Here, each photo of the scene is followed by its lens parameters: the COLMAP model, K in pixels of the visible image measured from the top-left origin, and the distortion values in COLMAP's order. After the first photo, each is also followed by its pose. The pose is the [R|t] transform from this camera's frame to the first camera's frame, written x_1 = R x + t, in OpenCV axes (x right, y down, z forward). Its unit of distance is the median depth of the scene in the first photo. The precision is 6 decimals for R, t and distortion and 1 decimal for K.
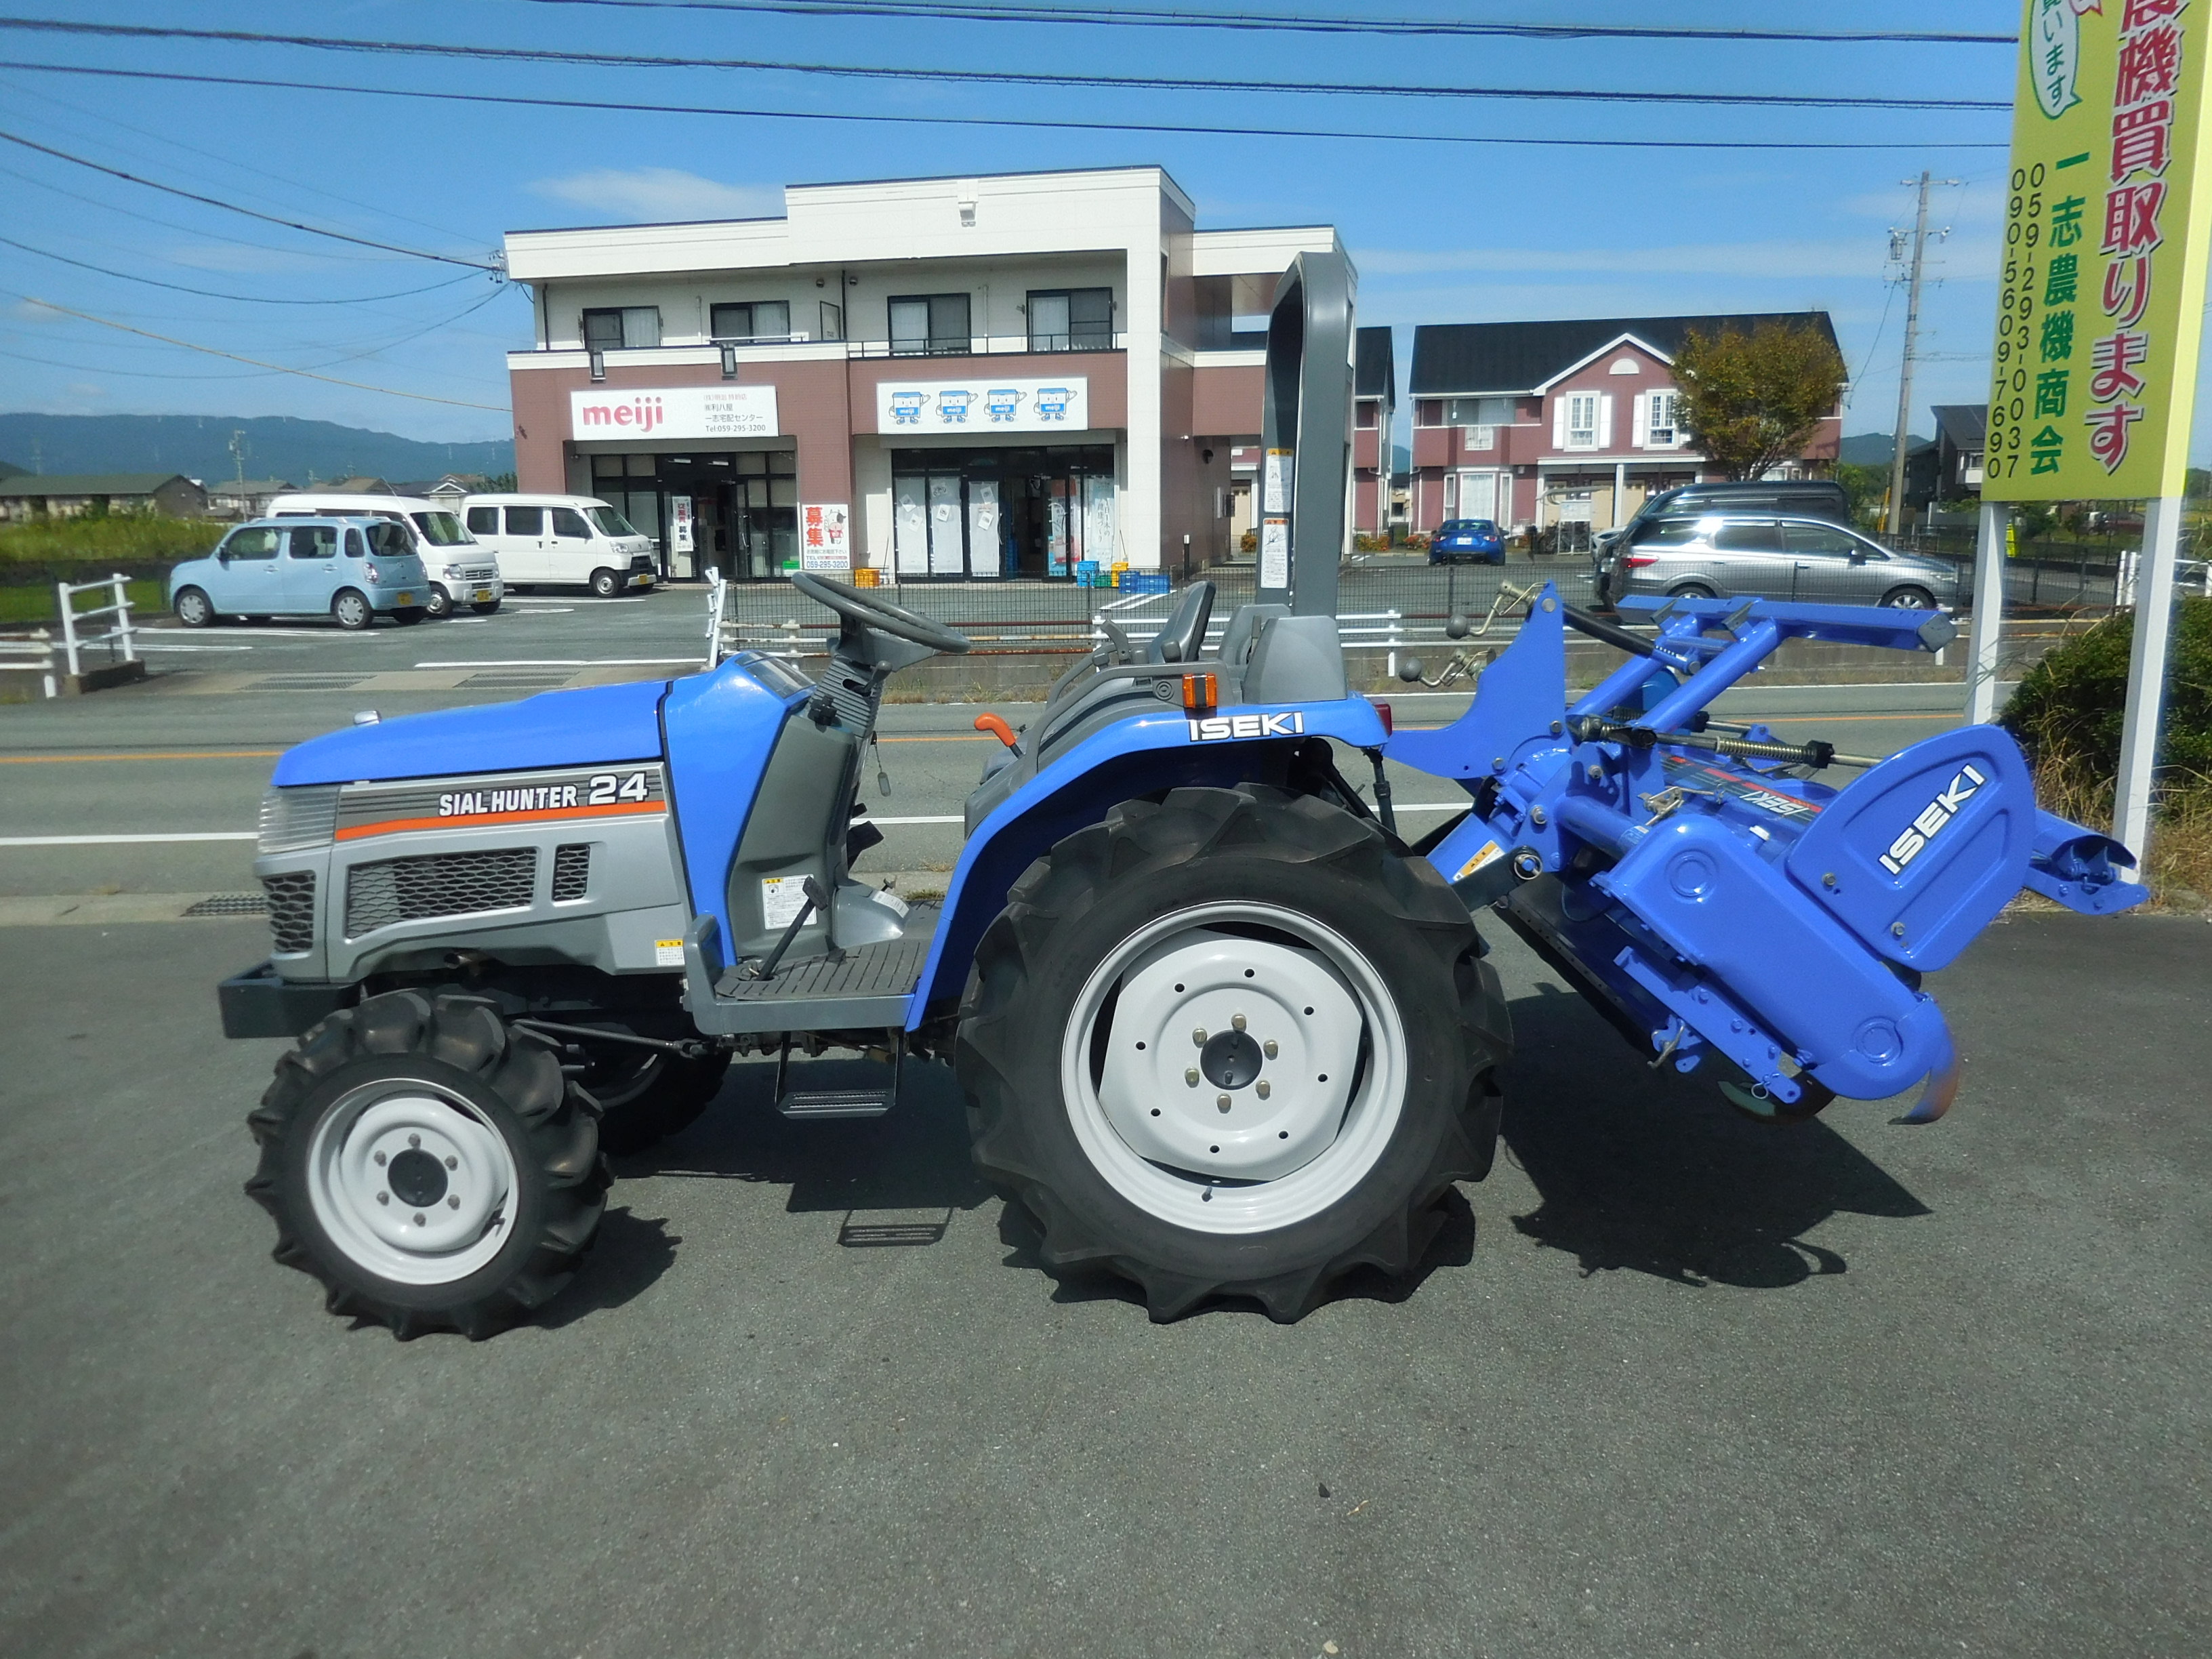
lens RADIAL K [[1670.6, 0, 1095.1], [0, 1670.6, 833.7], [0, 0, 1]] dist [0.015129, -0.022715]
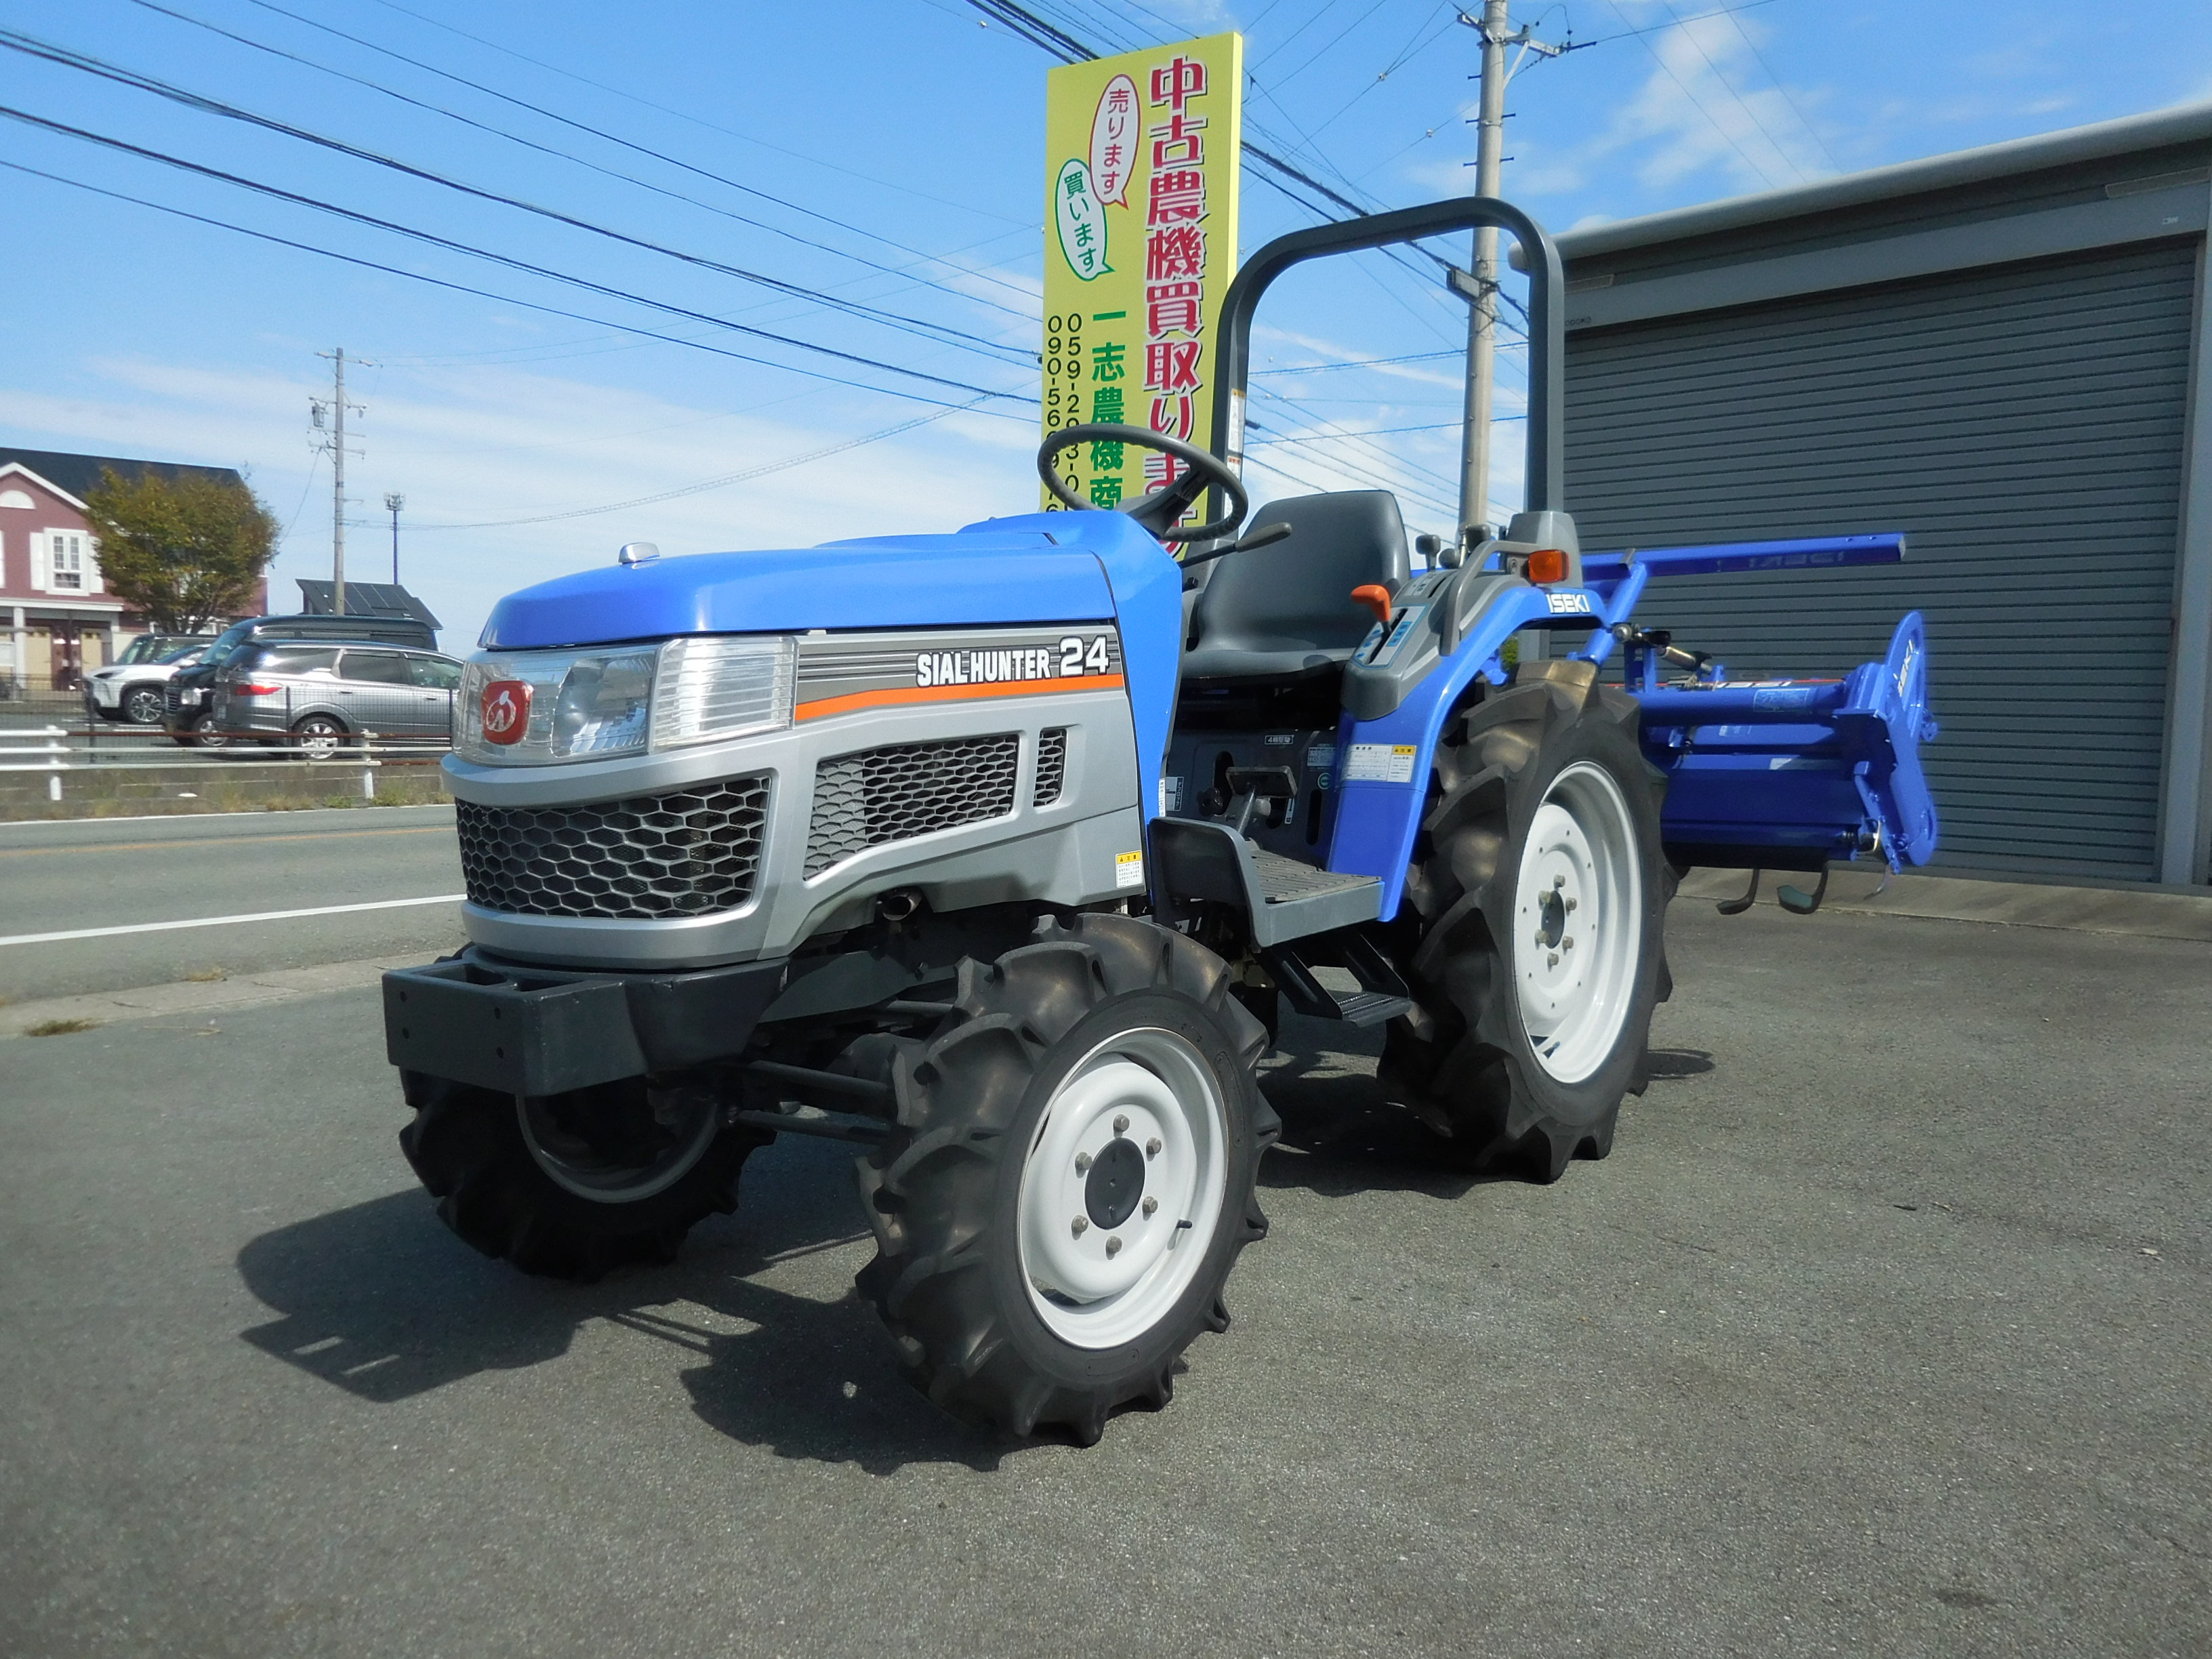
lens RADIAL K [[1670.6, 0, 1091.8], [0, 1670.6, 844.0], [0, 0, 1]] dist [0.015129, -0.022715]
pose [[0.614070, -0.044415, 0.788001, -0.870363], [0.119239, 0.992176, -0.036997, 0.085108], [-0.780193, 0.116679, 0.614561, 0.527646]]
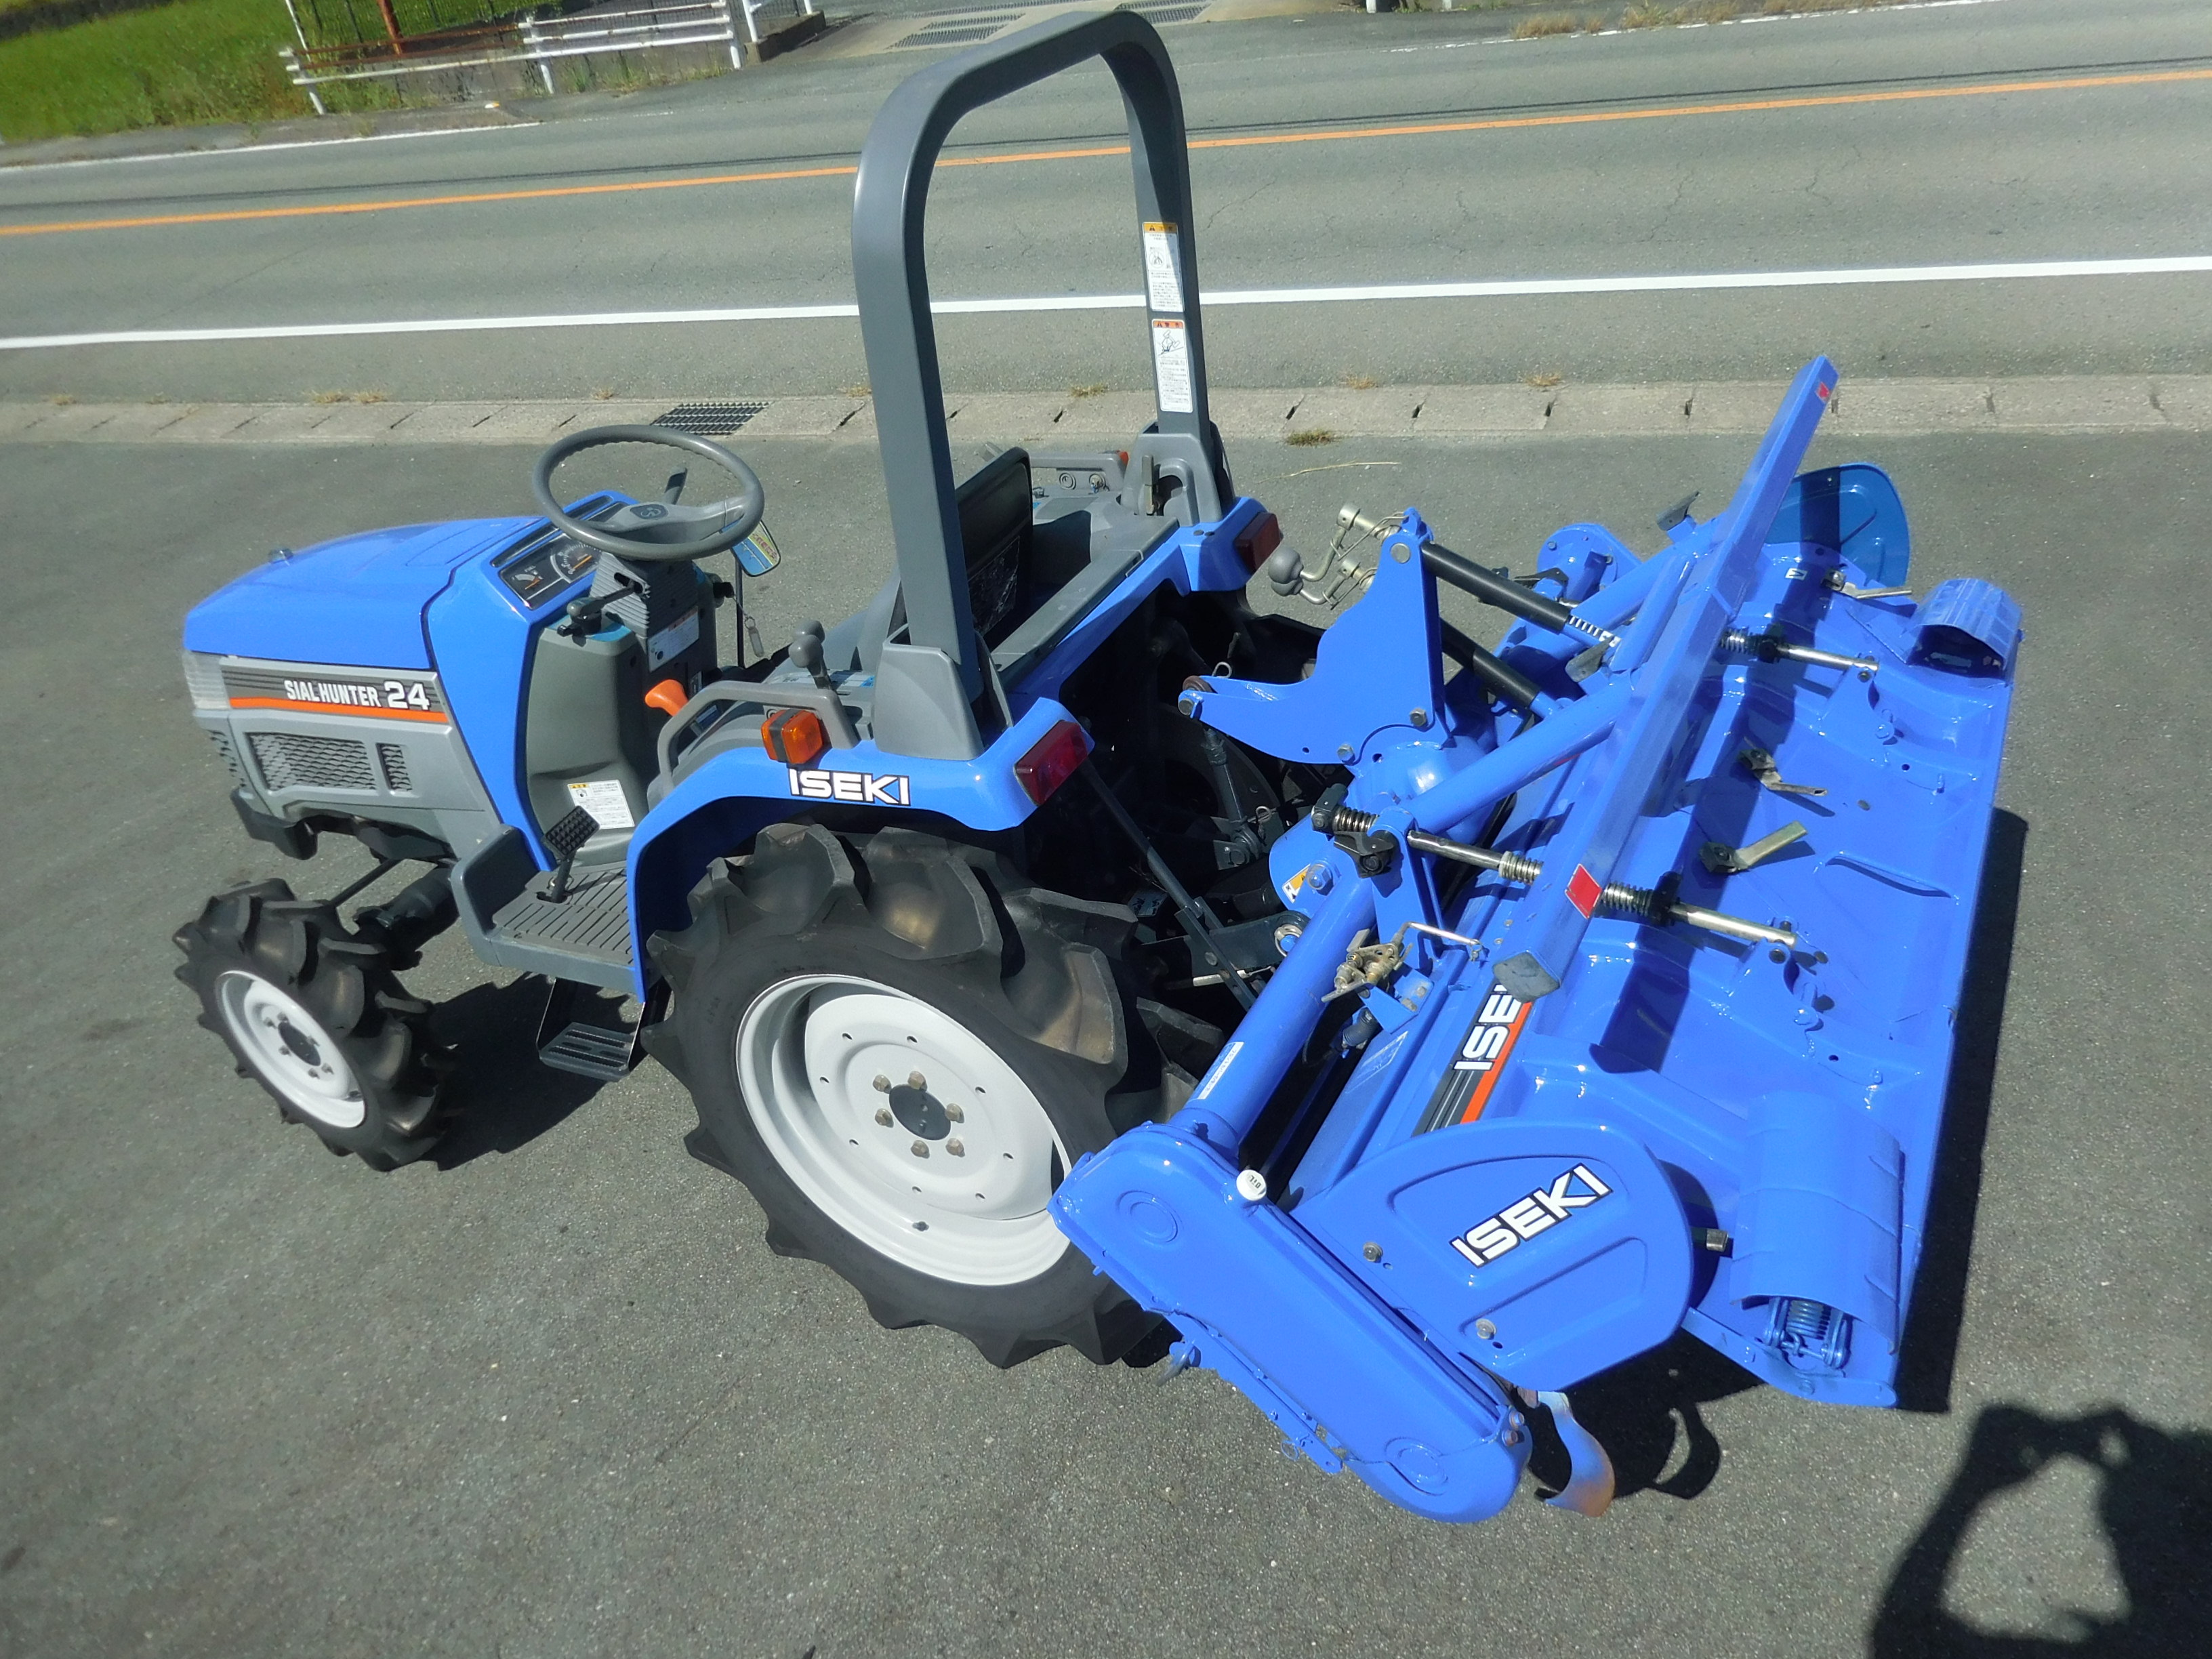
lens RADIAL K [[1670.6, 0, 1086.9], [0, 1670.6, 836.6], [0, 0, 1]] dist [0.015129, -0.022715]
pose [[0.890342, 0.147392, -0.430774, 0.473263], [0.047499, 0.910916, 0.409848, -0.319671], [0.452808, -0.385366, 0.804026, 0.369859]]
